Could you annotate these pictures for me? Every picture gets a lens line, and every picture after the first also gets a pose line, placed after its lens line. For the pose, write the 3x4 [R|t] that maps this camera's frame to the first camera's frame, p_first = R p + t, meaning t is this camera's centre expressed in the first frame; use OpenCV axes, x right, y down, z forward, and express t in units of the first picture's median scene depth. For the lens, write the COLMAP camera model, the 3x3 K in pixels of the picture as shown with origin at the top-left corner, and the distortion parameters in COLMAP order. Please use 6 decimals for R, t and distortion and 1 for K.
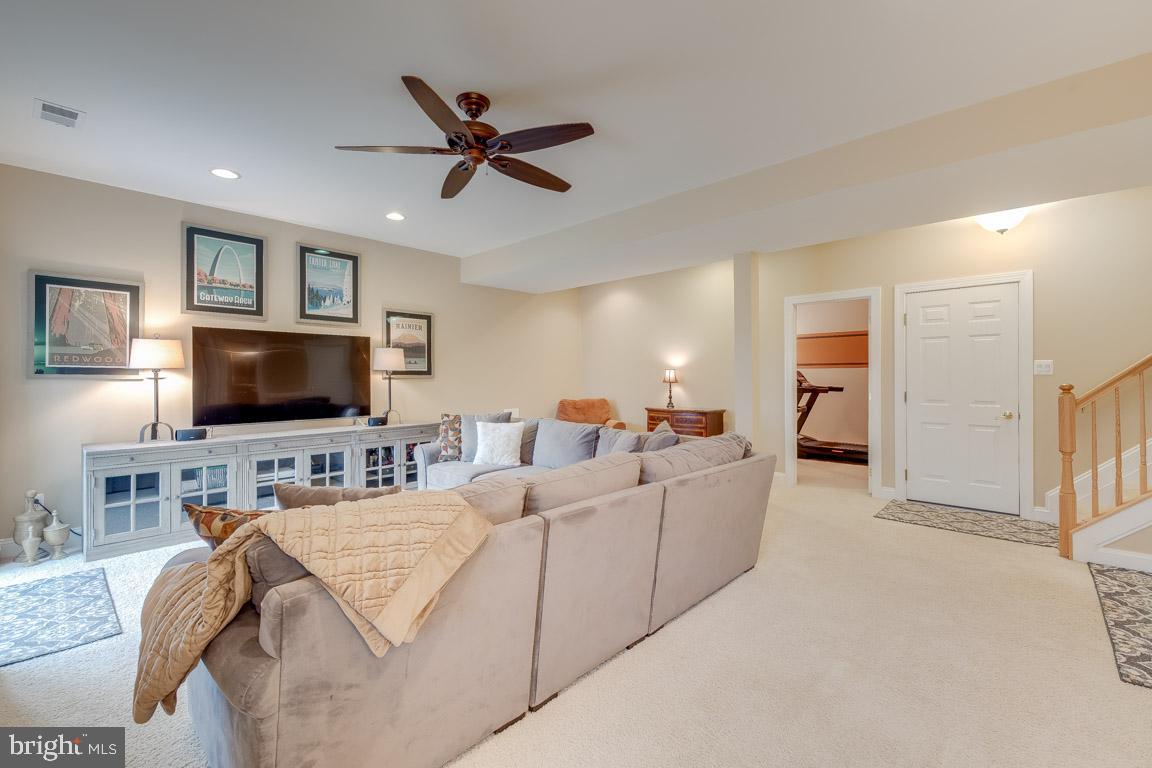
lens RADIAL K [[486.0, 0, 576.4], [0, 486.0, 378.2], [0, 0, 1]] dist [0.002051, 0.000156]
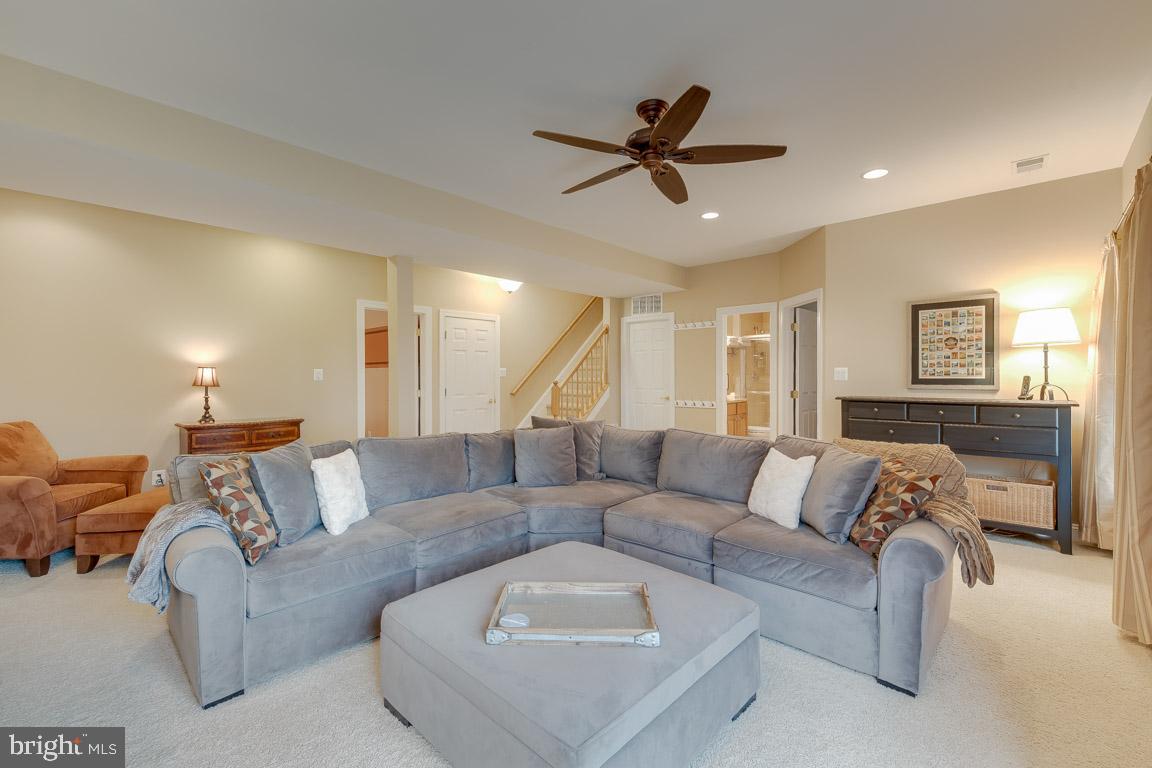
lens RADIAL K [[486.0, 0, 576.4], [0, 486.0, 378.2], [0, 0, 1]] dist [0.002051, 0.000156]
pose [[0.002671, 0.001498, 0.999995, -0.670618], [0.006942, 0.999975, -0.001516, 0.002526], [-0.999972, 0.006946, 0.002660, 0.625710]]
